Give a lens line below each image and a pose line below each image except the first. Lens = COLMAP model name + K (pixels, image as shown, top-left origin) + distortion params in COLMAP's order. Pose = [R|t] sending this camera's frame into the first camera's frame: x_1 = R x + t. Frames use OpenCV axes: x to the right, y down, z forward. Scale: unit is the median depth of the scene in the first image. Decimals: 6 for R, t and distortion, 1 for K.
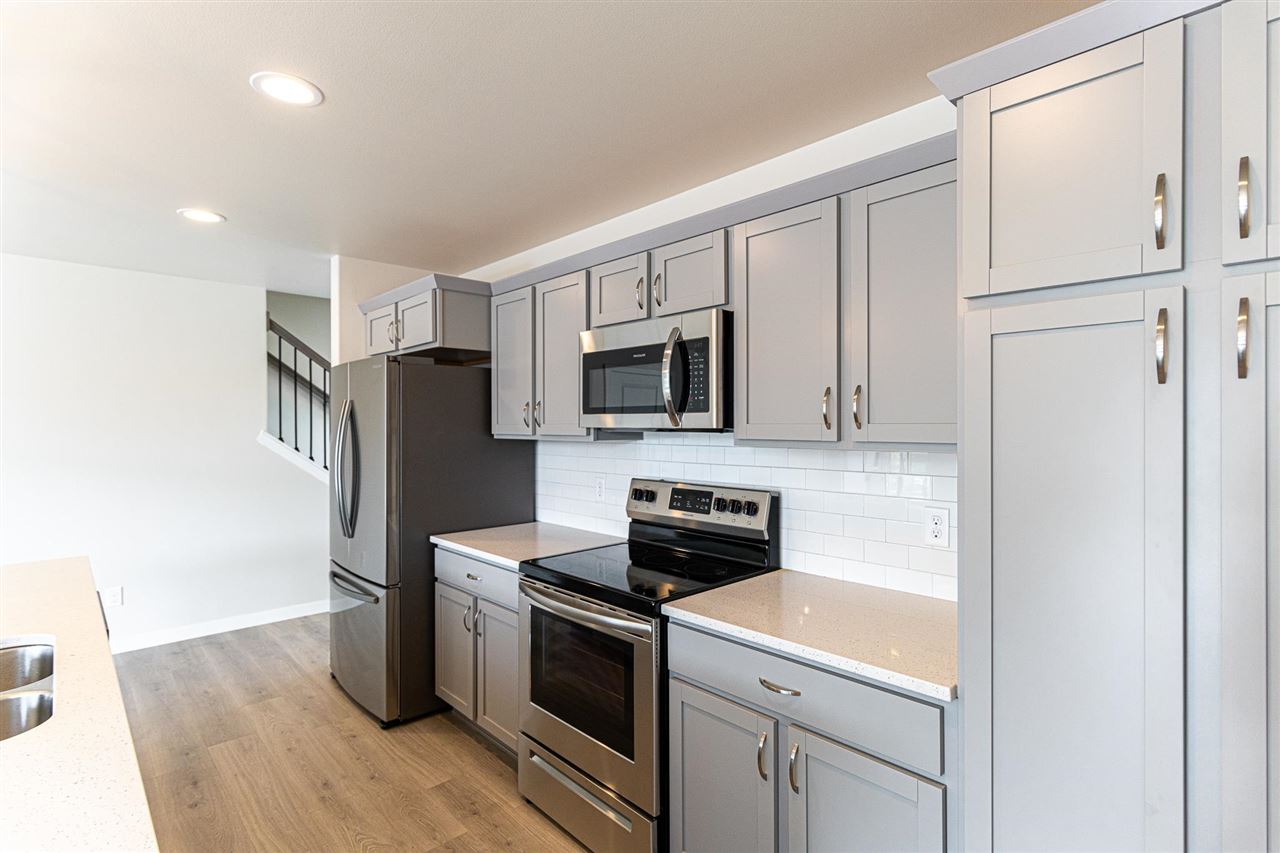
lens RADIAL K [[607.0, 0, 640.0], [0, 607.0, 426.5], [0, 0, 1]] dist [0.001172, 0.000082]
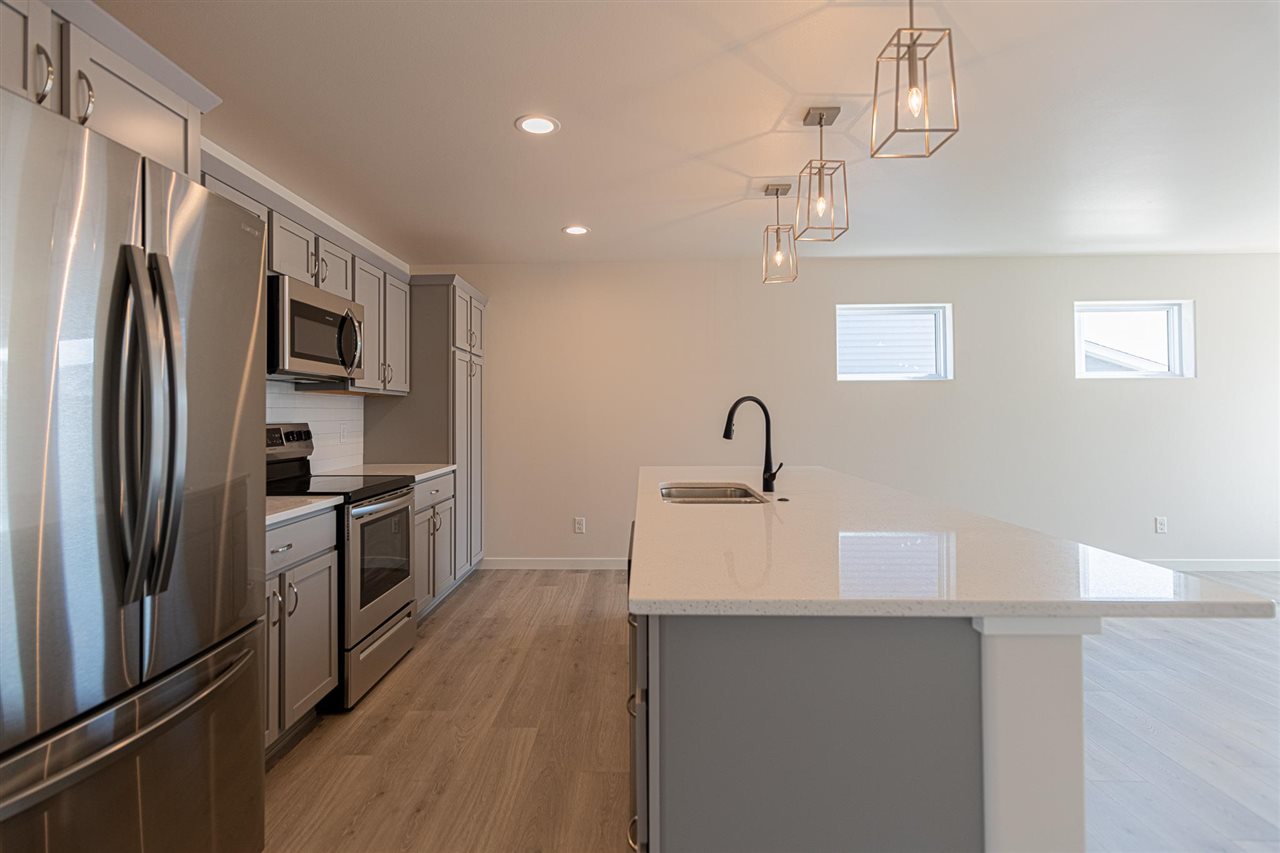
lens RADIAL K [[647.8, 0, 639.2], [0, 647.8, 414.8], [0, 0, 1]] dist [-0.016530, -0.000190]
pose [[-0.717799, 0.005376, 0.696230, -1.336646], [0.004497, 0.999985, -0.003085, 0.087916], [-0.696236, 0.000916, -0.717812, 1.435562]]
